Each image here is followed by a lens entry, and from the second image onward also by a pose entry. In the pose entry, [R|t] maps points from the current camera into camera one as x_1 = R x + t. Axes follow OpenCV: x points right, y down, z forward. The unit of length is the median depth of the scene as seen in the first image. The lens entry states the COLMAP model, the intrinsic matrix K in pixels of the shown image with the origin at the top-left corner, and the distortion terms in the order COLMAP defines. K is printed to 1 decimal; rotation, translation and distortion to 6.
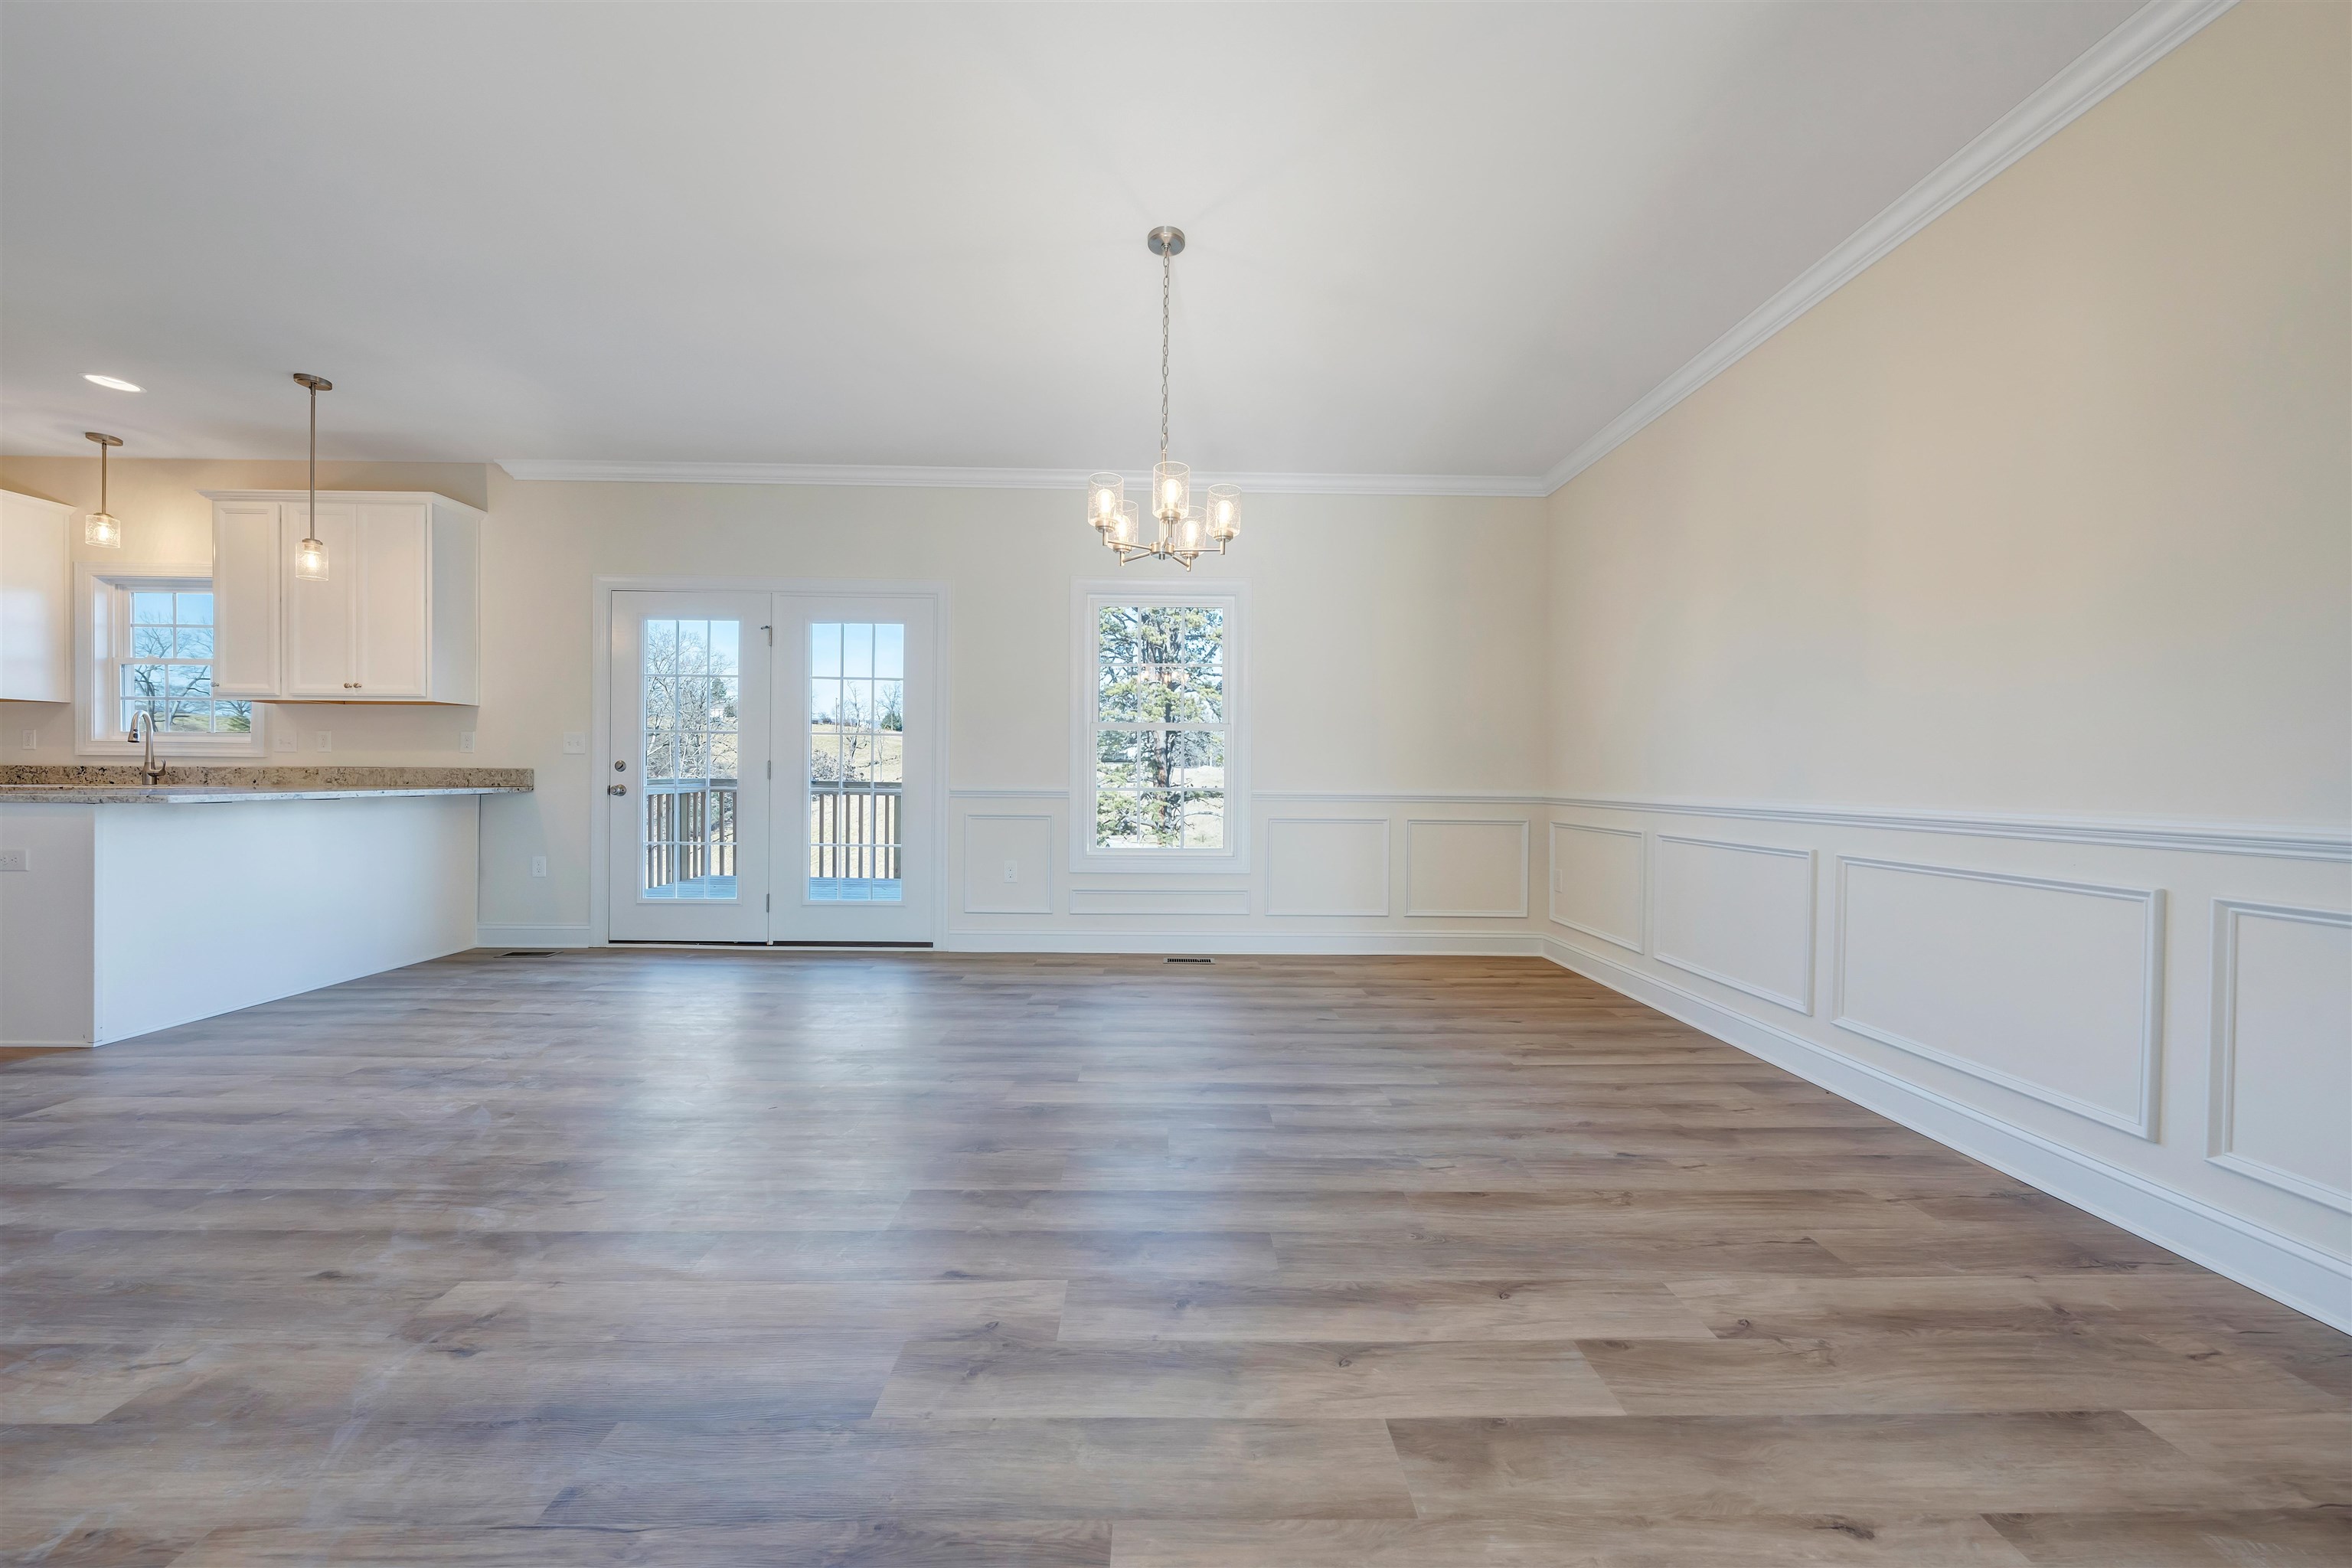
lens RADIAL K [[802.1, 0, 1176.0], [0, 802.1, 784.0], [0, 0, 1]] dist [0.000263, 0.000015]
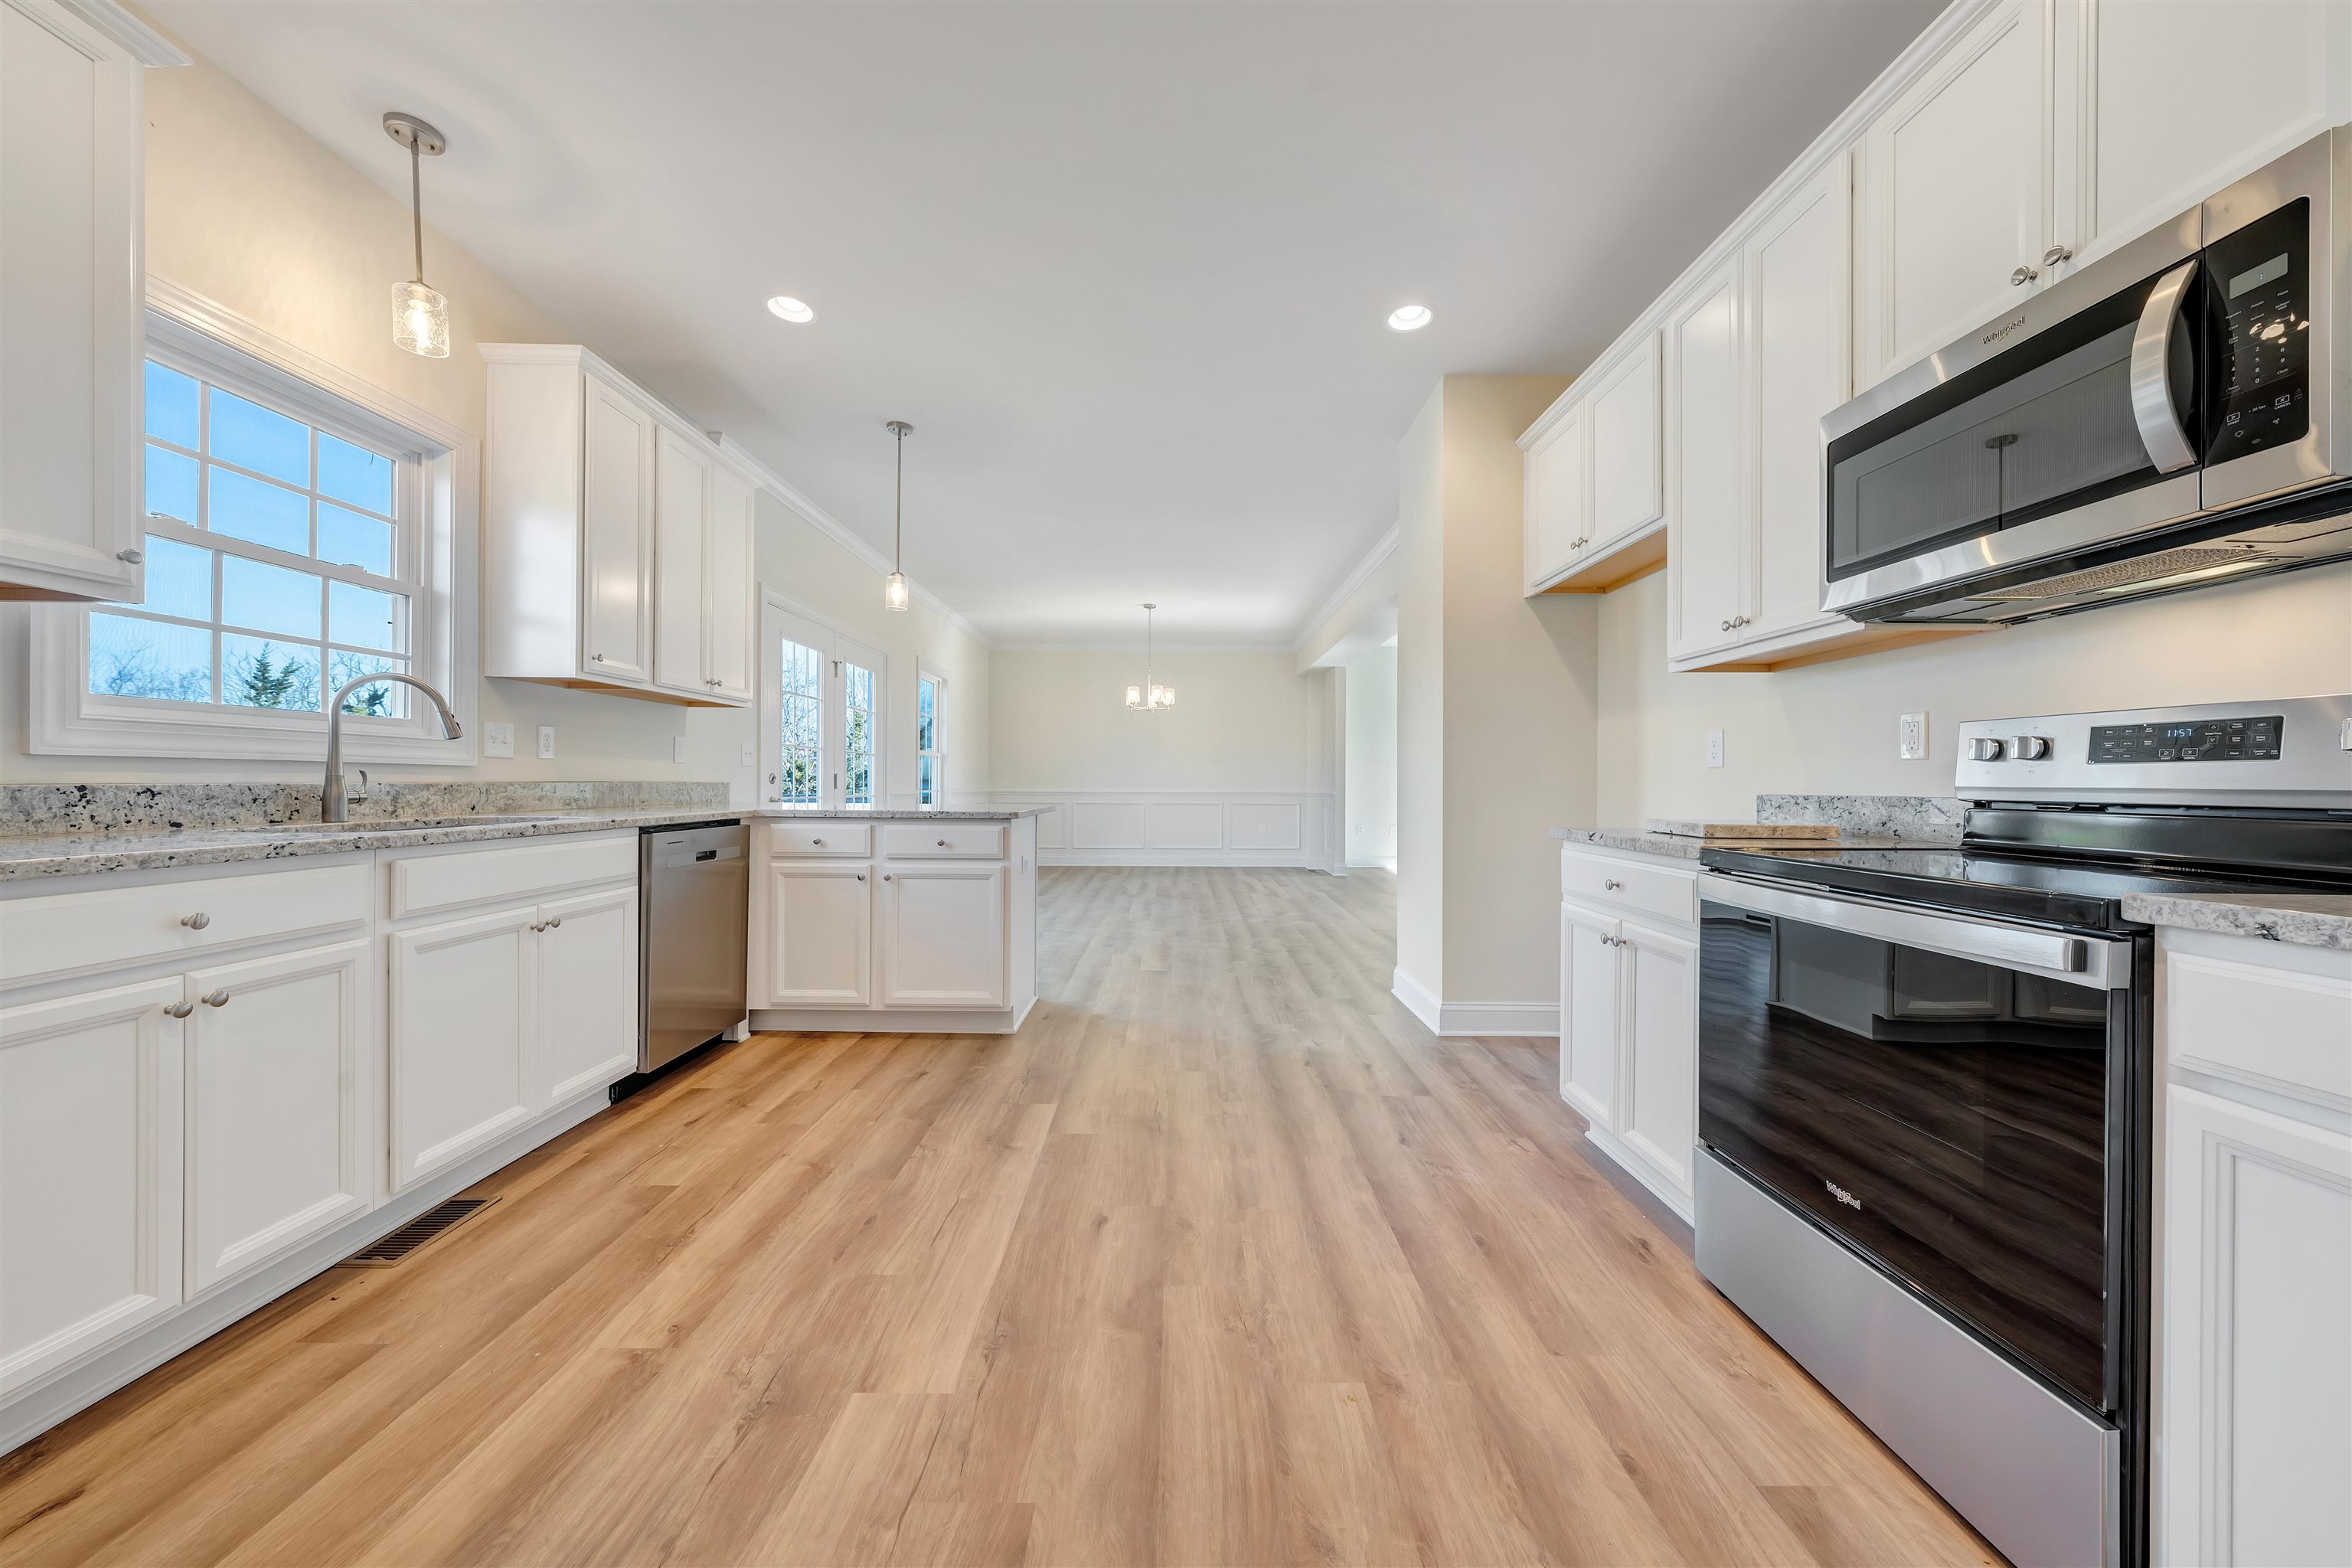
lens RADIAL K [[802.1, 0, 1176.0], [0, 802.1, 784.0], [0, 0, 1]] dist [0.000263, 0.000015]
pose [[0.064975, -0.010578, 0.997831, -1.719238], [0.013635, 0.999860, 0.009712, -0.019201], [-0.997794, 0.012975, 0.065110, 0.439273]]
